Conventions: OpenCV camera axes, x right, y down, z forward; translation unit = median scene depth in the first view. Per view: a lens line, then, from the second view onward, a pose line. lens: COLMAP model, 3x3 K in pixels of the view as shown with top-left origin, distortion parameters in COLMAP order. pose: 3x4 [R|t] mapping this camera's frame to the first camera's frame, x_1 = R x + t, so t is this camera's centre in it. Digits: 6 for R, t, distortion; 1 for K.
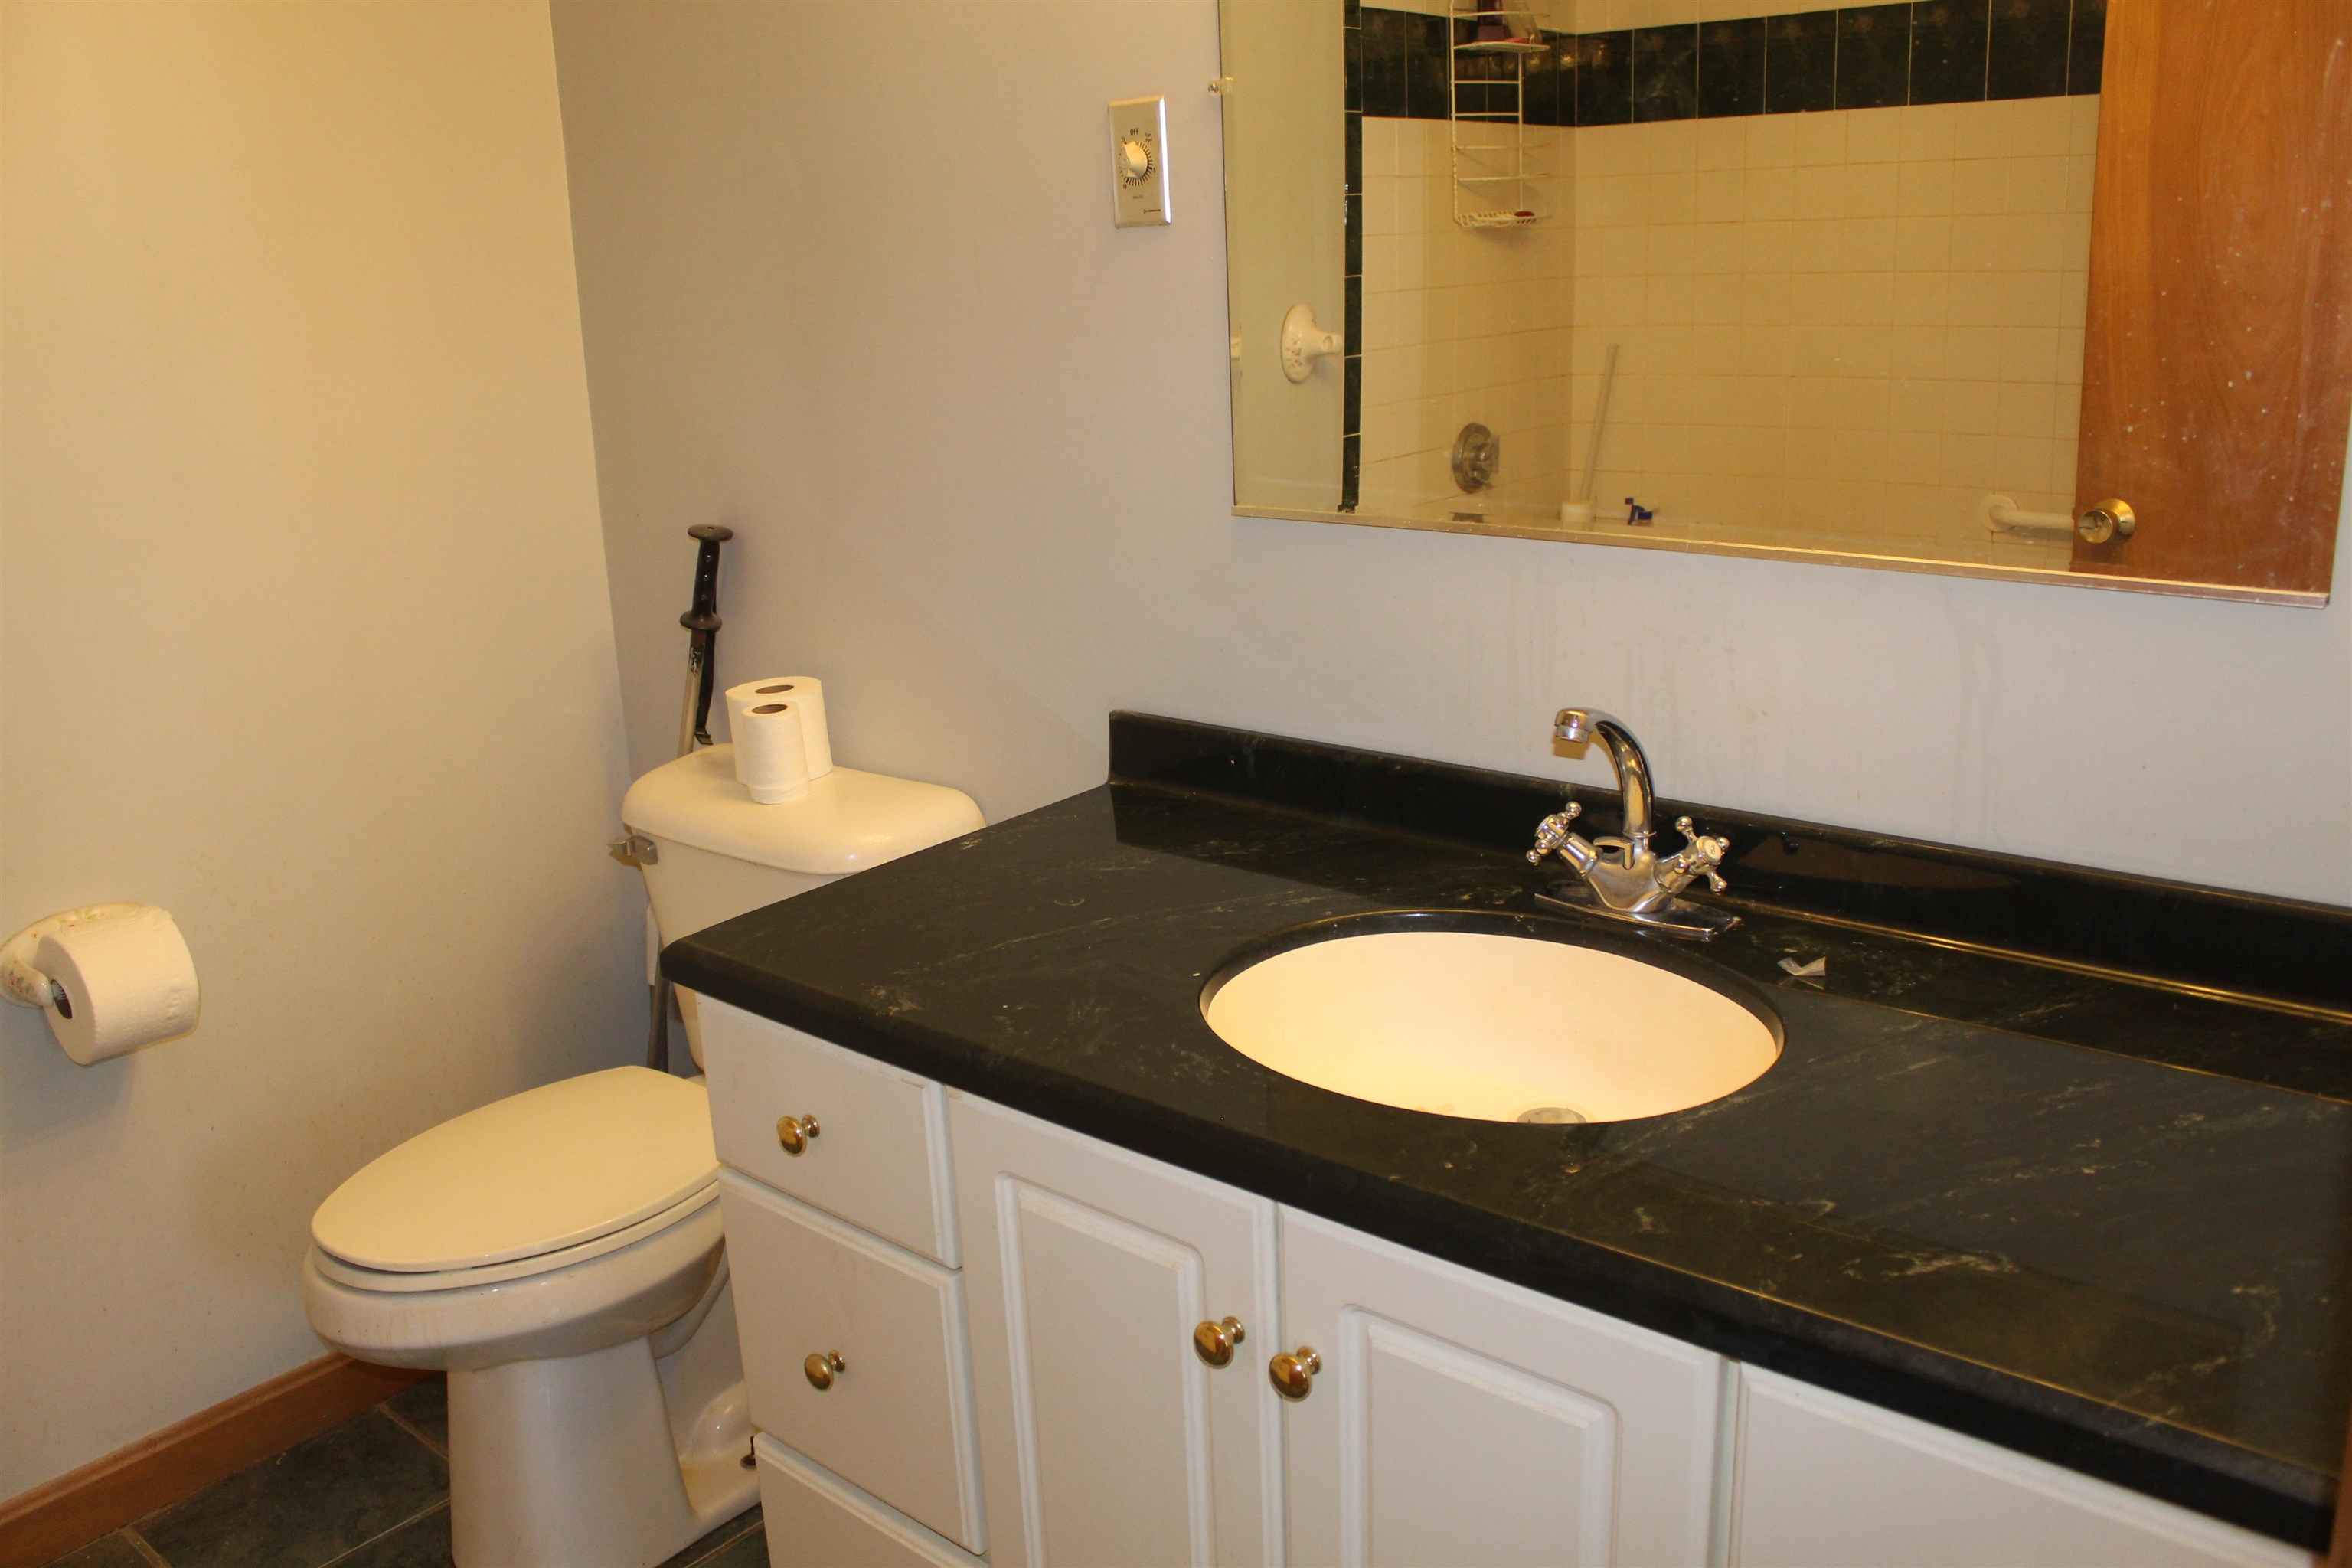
lens RADIAL K [[1950.9, 0, 1176.0], [0, 1950.9, 784.0], [0, 0, 1]] dist [-0.164690, 0.145228]
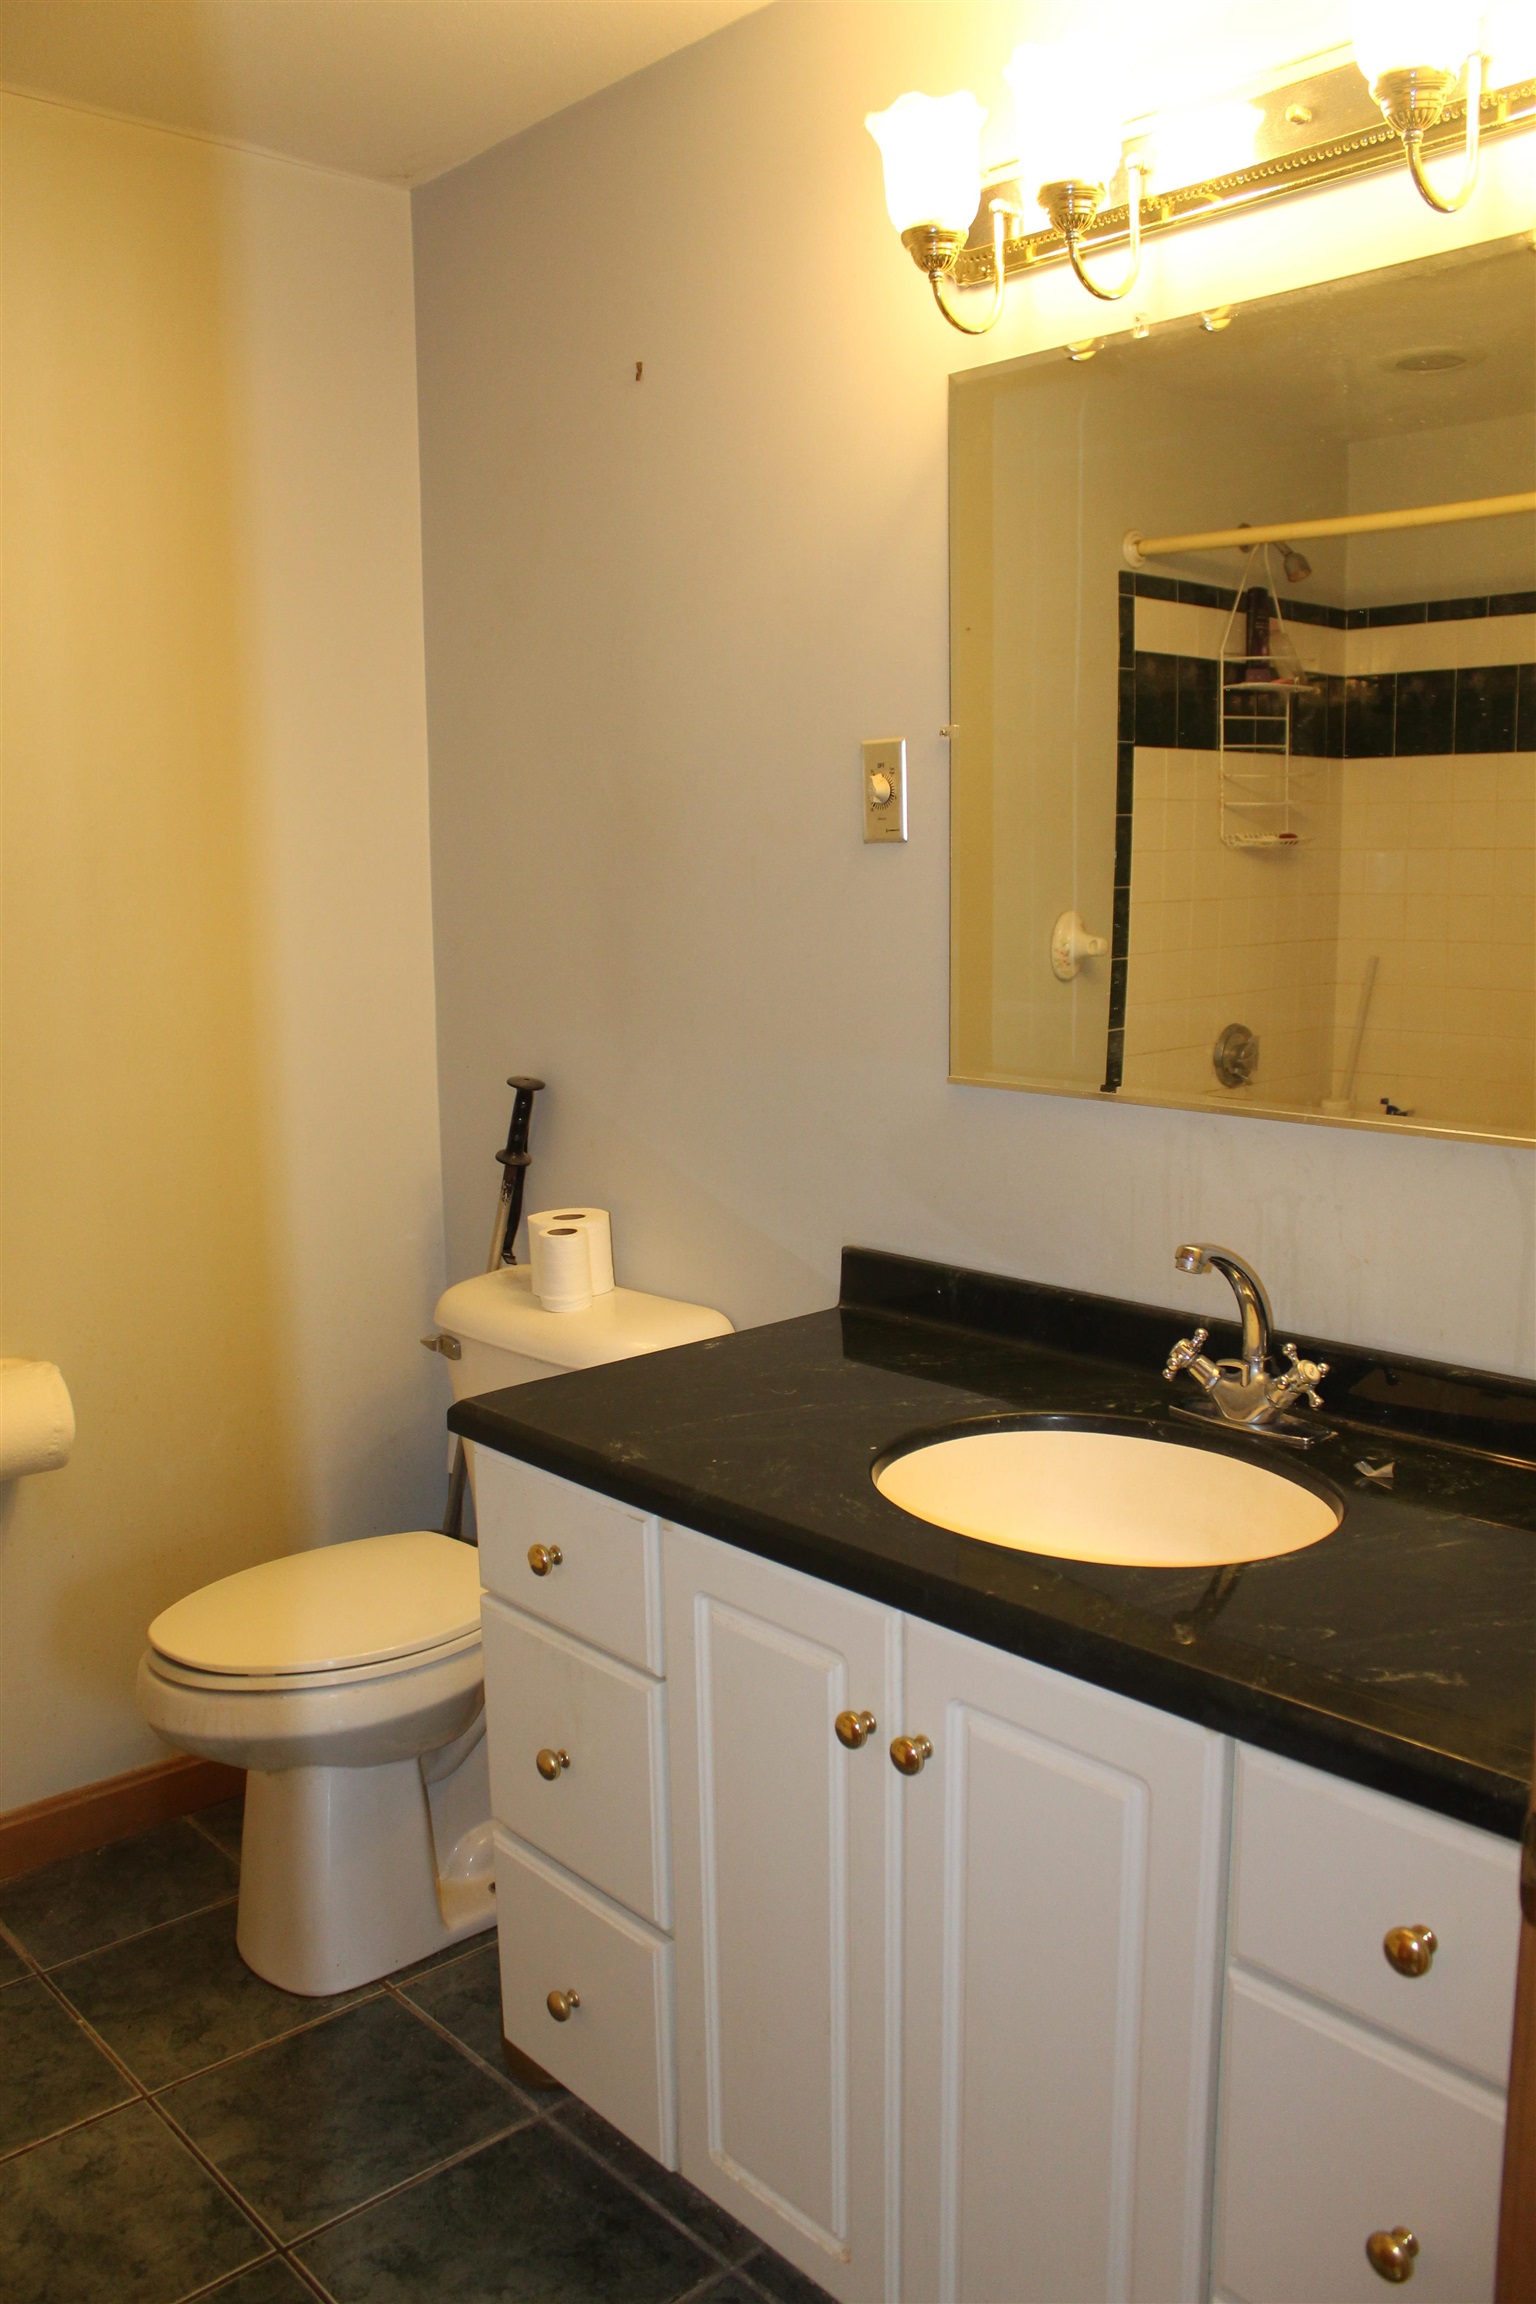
lens RADIAL K [[1870.1, 0, 760.4], [0, 1870.1, 1130.9], [0, 0, 1]] dist [-0.158274, 0.015170]
pose [[0.991295, 0.048272, -0.122492, 0.057724], [-0.062744, 0.991126, -0.117186, 0.032896], [0.115748, 0.123851, 0.985527, -0.143364]]
